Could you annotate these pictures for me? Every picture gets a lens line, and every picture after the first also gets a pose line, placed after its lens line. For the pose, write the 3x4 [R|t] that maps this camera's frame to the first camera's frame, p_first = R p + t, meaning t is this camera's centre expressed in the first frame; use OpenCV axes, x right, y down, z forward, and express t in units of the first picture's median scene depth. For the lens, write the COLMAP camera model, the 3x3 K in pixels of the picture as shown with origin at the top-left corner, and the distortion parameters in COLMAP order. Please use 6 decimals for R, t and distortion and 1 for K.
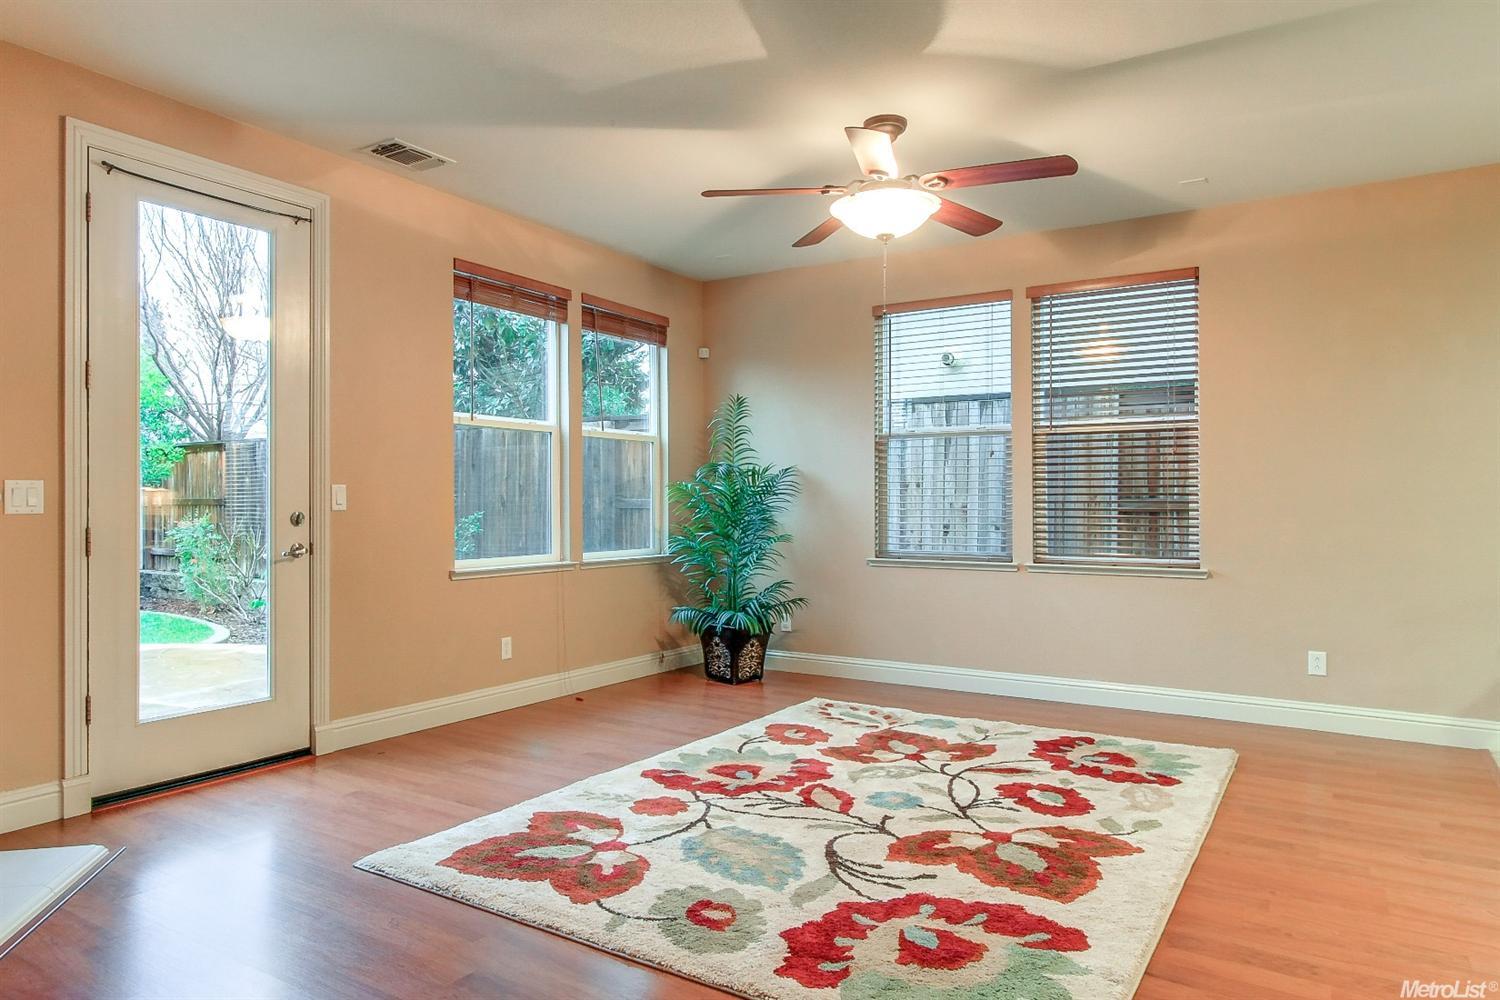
lens RADIAL K [[956.6, 0, 726.4], [0, 956.6, 519.7], [0, 0, 1]] dist [0.000500, 0.003124]
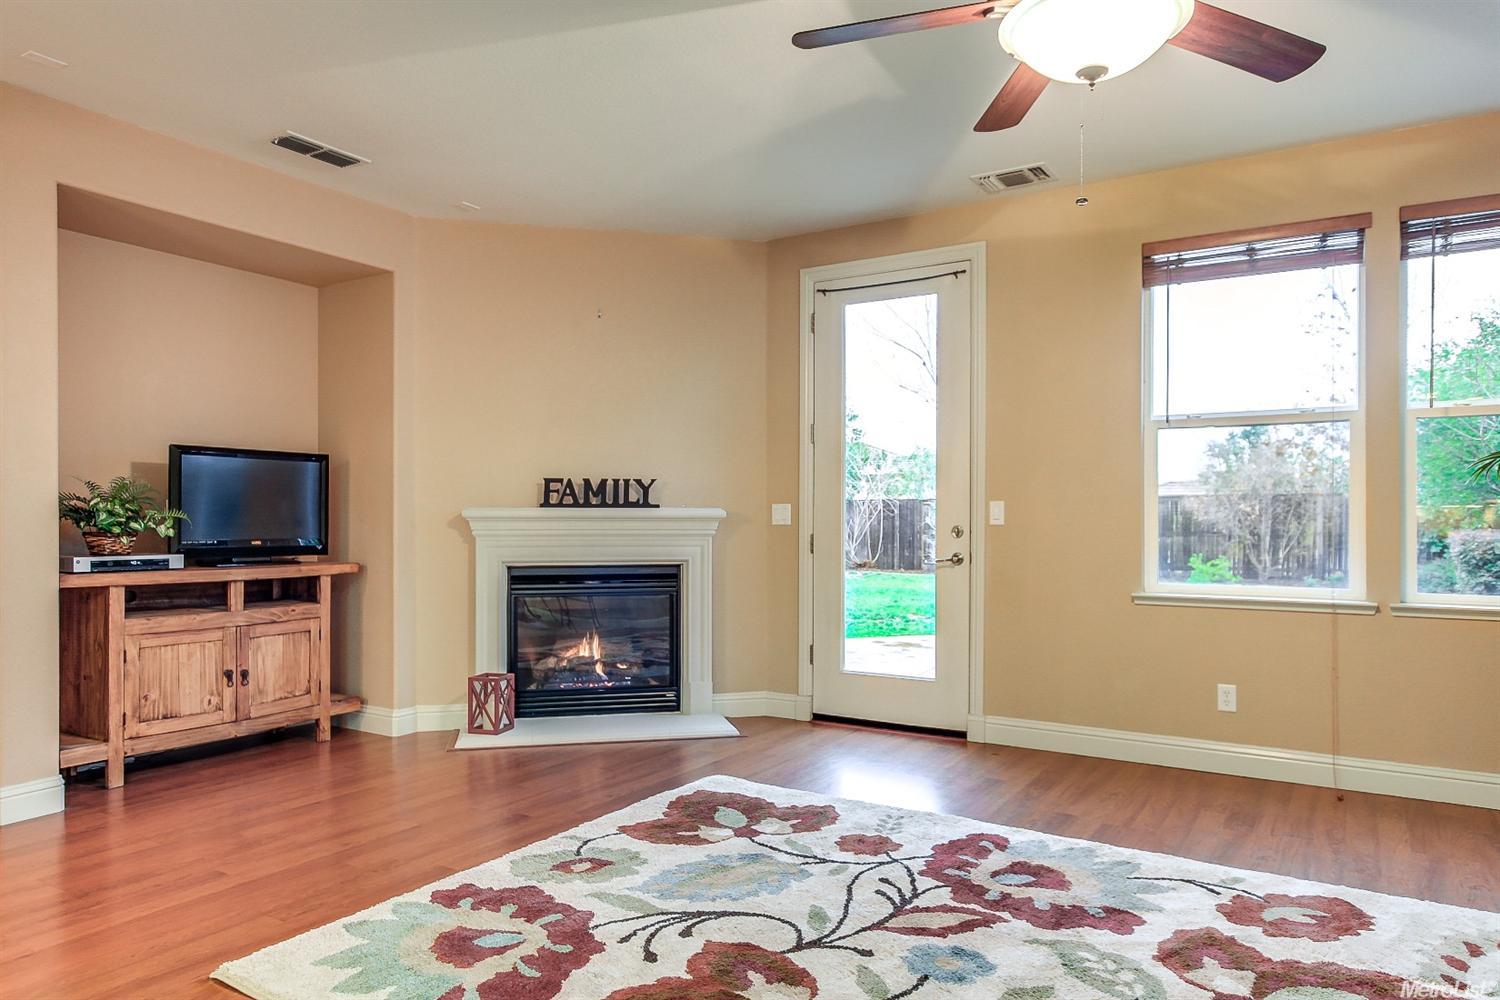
lens RADIAL K [[956.6, 0, 726.4], [0, 956.6, 519.7], [0, 0, 1]] dist [0.000500, 0.003124]
pose [[0.007572, 0.000031, -0.999971, 0.839519], [-0.016402, 0.999865, -0.000093, -0.011135], [0.999837, 0.016403, 0.007571, 0.839289]]
